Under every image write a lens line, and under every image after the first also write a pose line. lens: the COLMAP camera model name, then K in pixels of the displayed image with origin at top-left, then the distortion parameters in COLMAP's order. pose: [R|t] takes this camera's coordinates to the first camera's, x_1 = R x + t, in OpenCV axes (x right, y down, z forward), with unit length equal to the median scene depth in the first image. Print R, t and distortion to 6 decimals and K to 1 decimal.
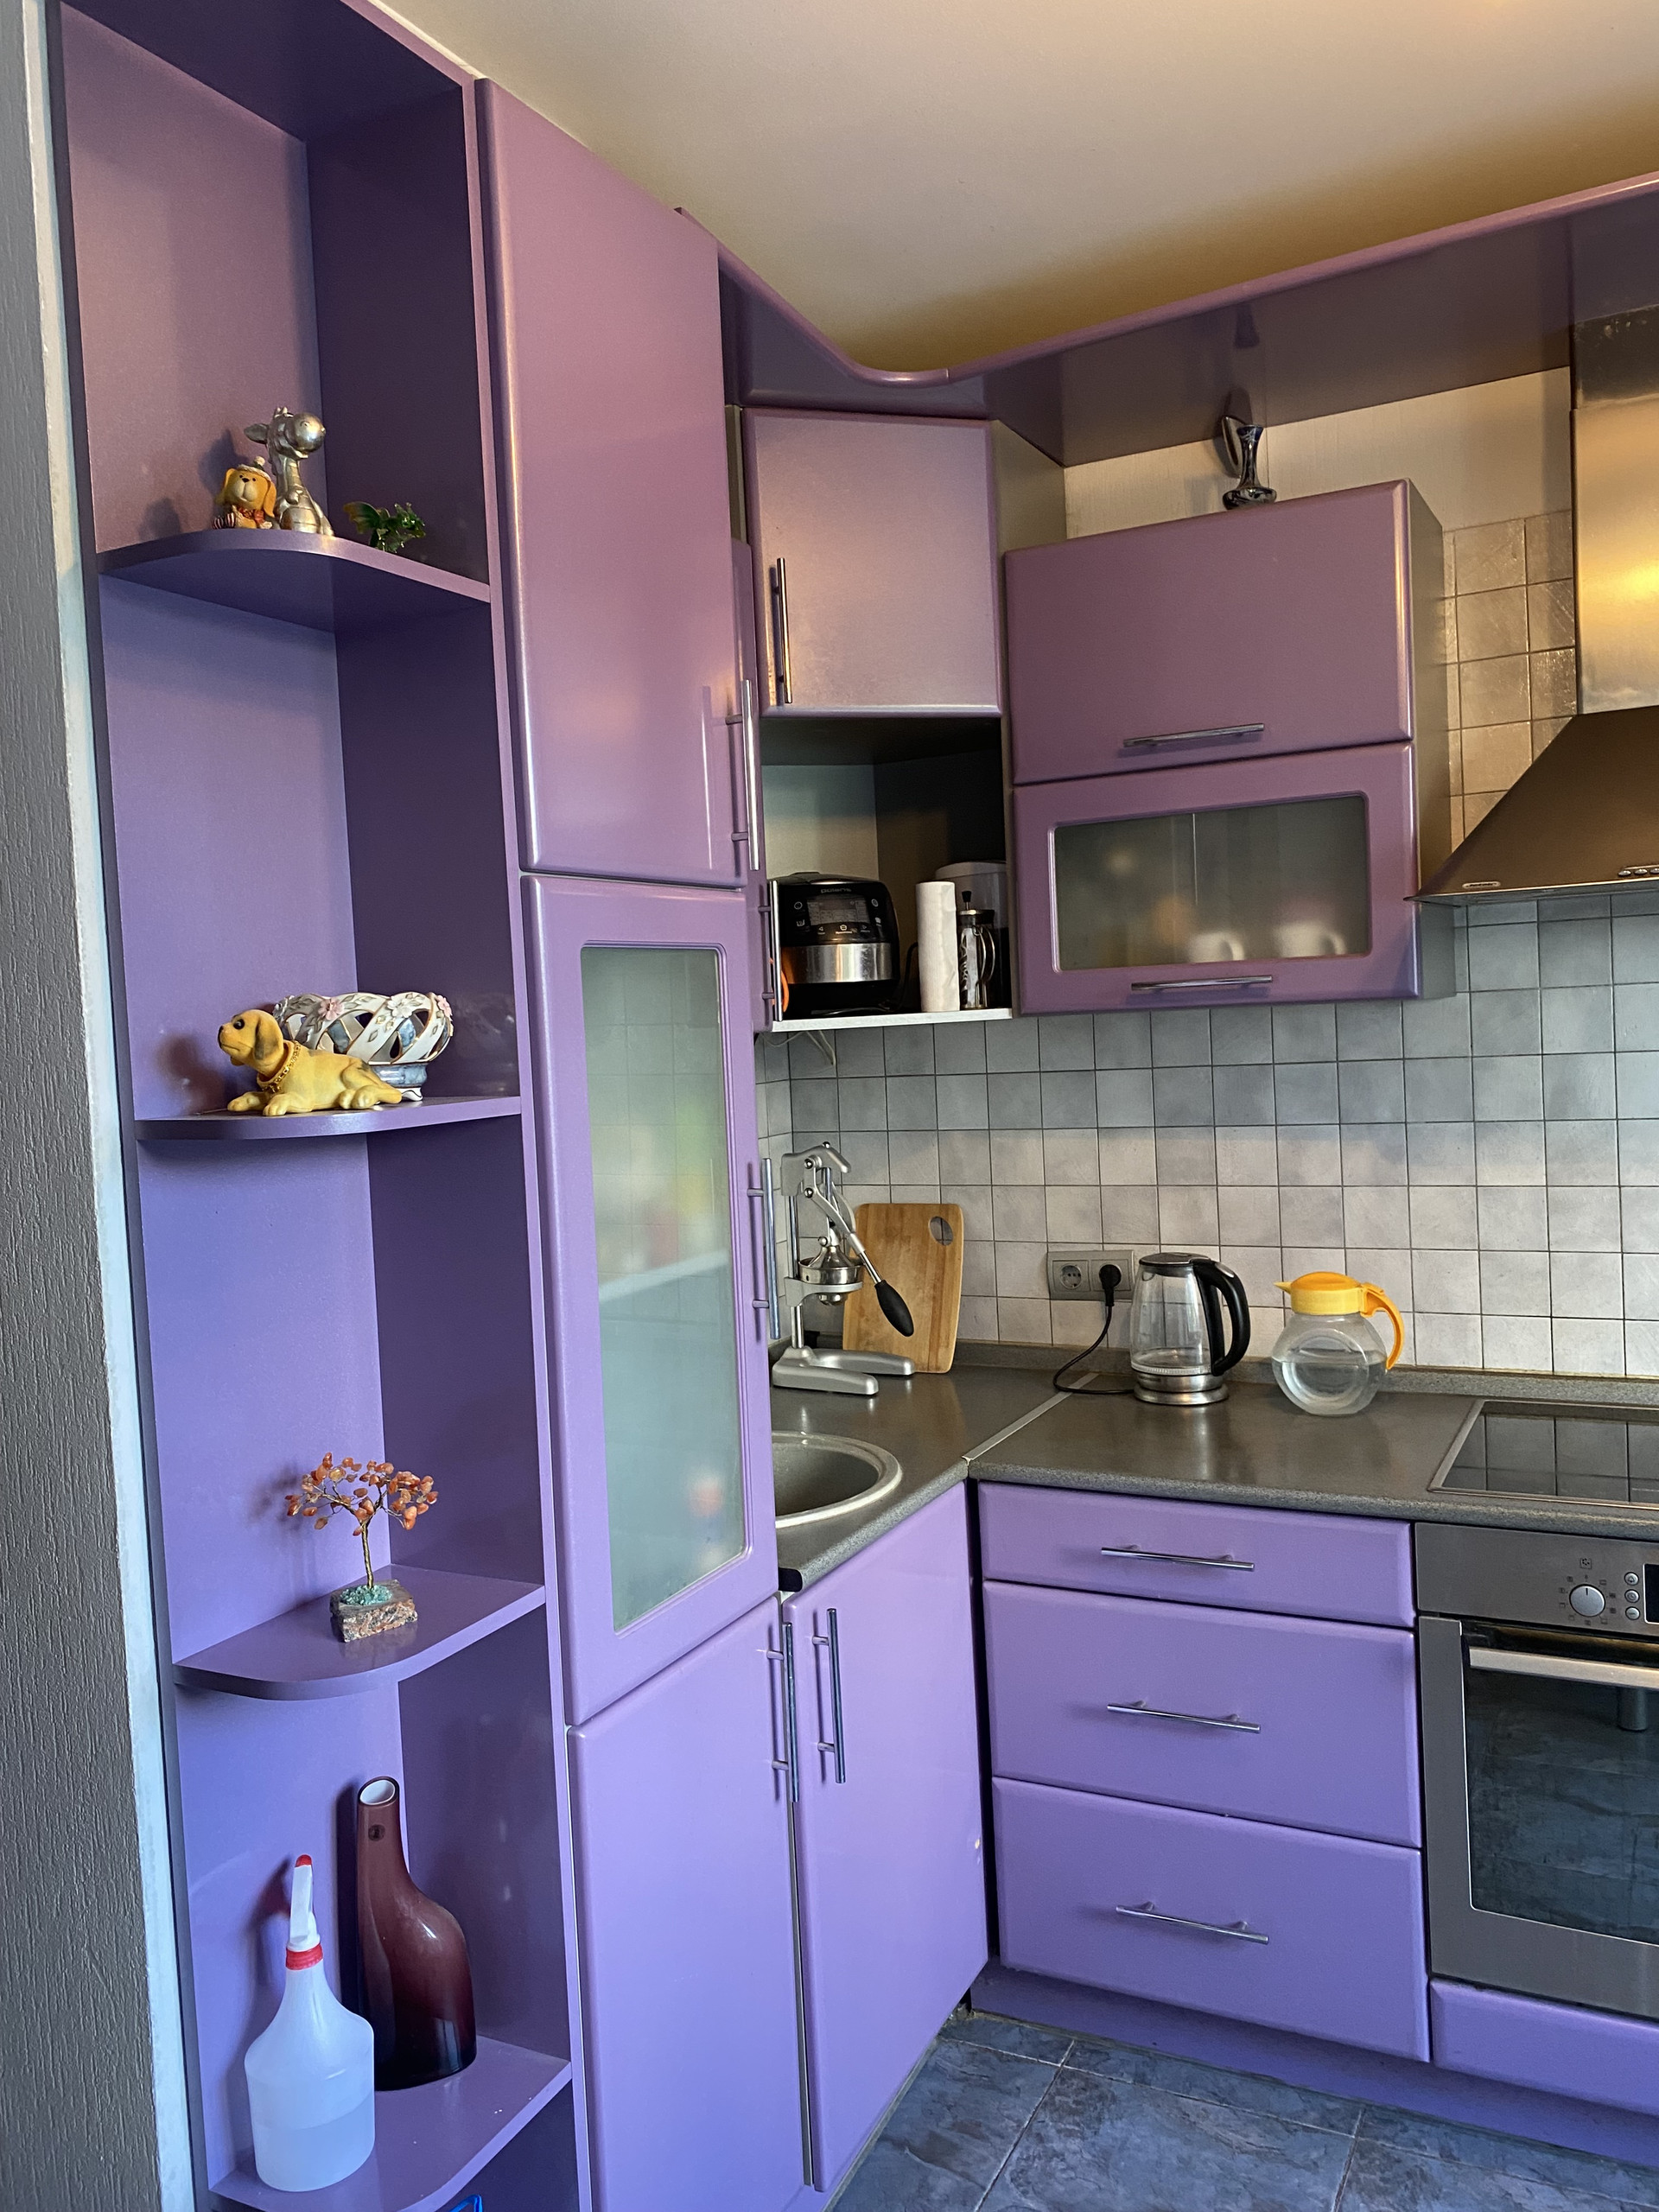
lens RADIAL K [[1668.9, 0, 831.5], [0, 1668.9, 1101.0], [0, 0, 1]] dist [0.004191, -0.012812]
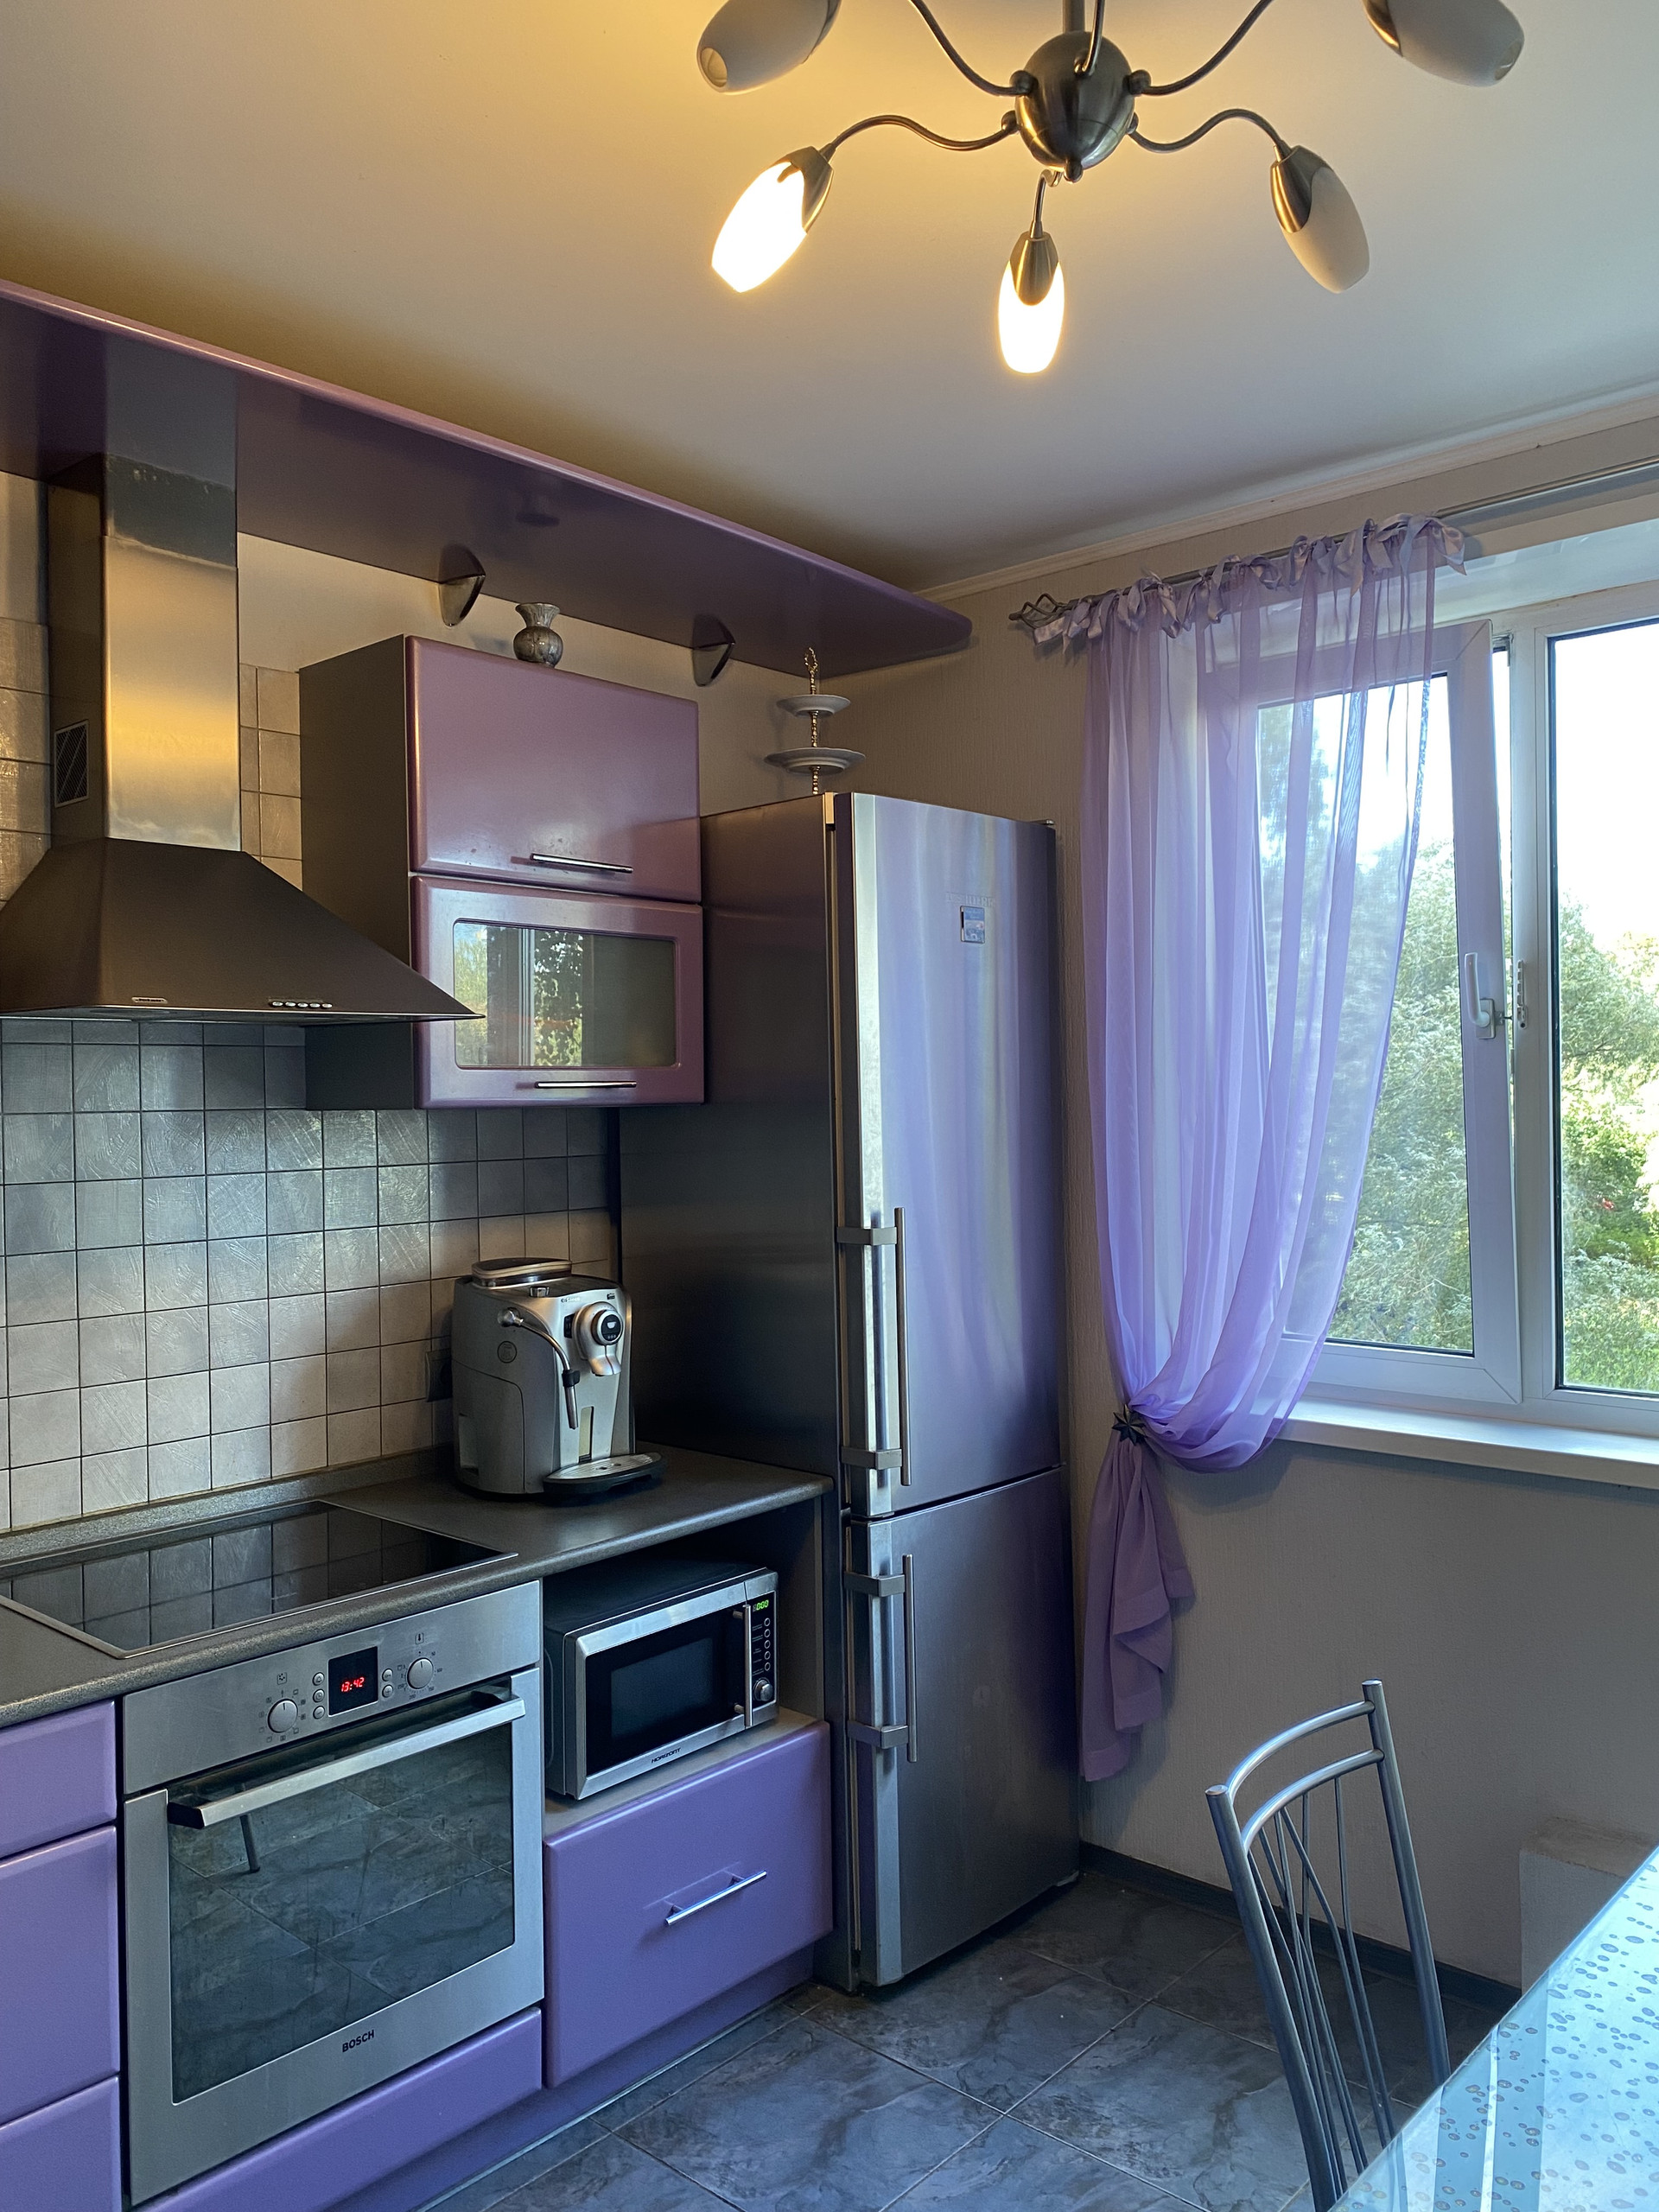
lens RADIAL K [[1668.9, 0, 831.2], [0, 1668.9, 1107.3], [0, 0, 1]] dist [0.004191, -0.012812]
pose [[0.252098, 0.044041, 0.966699, -0.399268], [0.045979, 0.997290, -0.057426, 0.004411], [-0.966609, 0.058924, 0.249390, 0.353409]]
